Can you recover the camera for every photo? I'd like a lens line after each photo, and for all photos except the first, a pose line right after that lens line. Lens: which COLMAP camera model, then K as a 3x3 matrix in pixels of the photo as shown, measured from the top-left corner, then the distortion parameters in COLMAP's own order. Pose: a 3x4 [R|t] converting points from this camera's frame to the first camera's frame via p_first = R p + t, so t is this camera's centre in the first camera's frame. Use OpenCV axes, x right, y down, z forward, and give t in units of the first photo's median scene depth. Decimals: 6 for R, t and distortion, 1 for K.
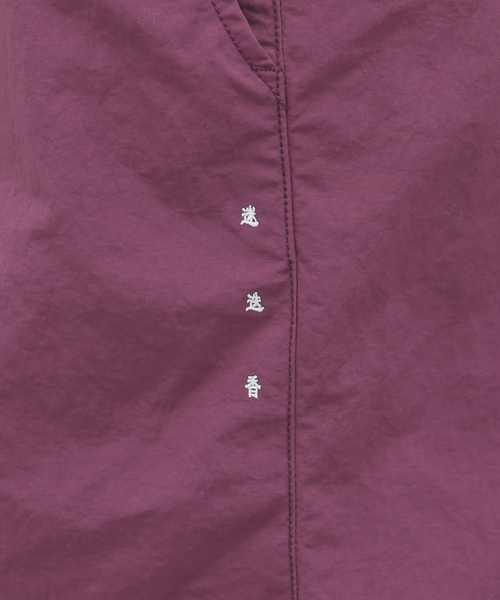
lens RADIAL K [[2696.5, 0, 250.3], [0, 2696.5, 301.0], [0, 0, 1]] dist [0.092508, 0.000000]
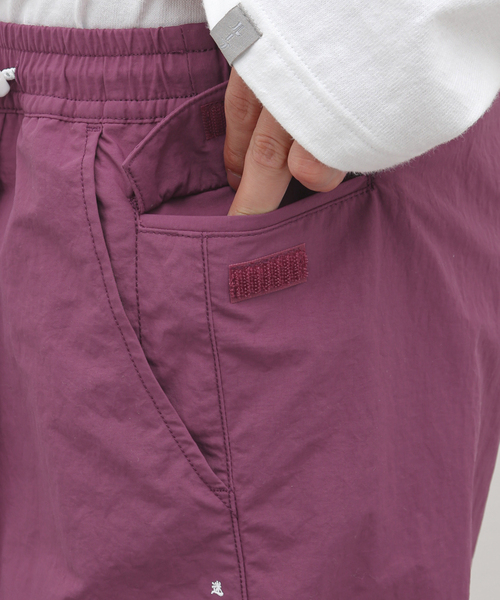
lens RADIAL K [[2696.5, 0, 249.8], [0, 2696.5, 300.0], [0, 0, 1]] dist [0.092508, 0.000000]
pose [[0.998490, -0.041919, 0.035513, -0.024995], [0.047722, 0.982029, -0.182597, 0.073464], [-0.027220, 0.184016, 0.982546, -0.385197]]
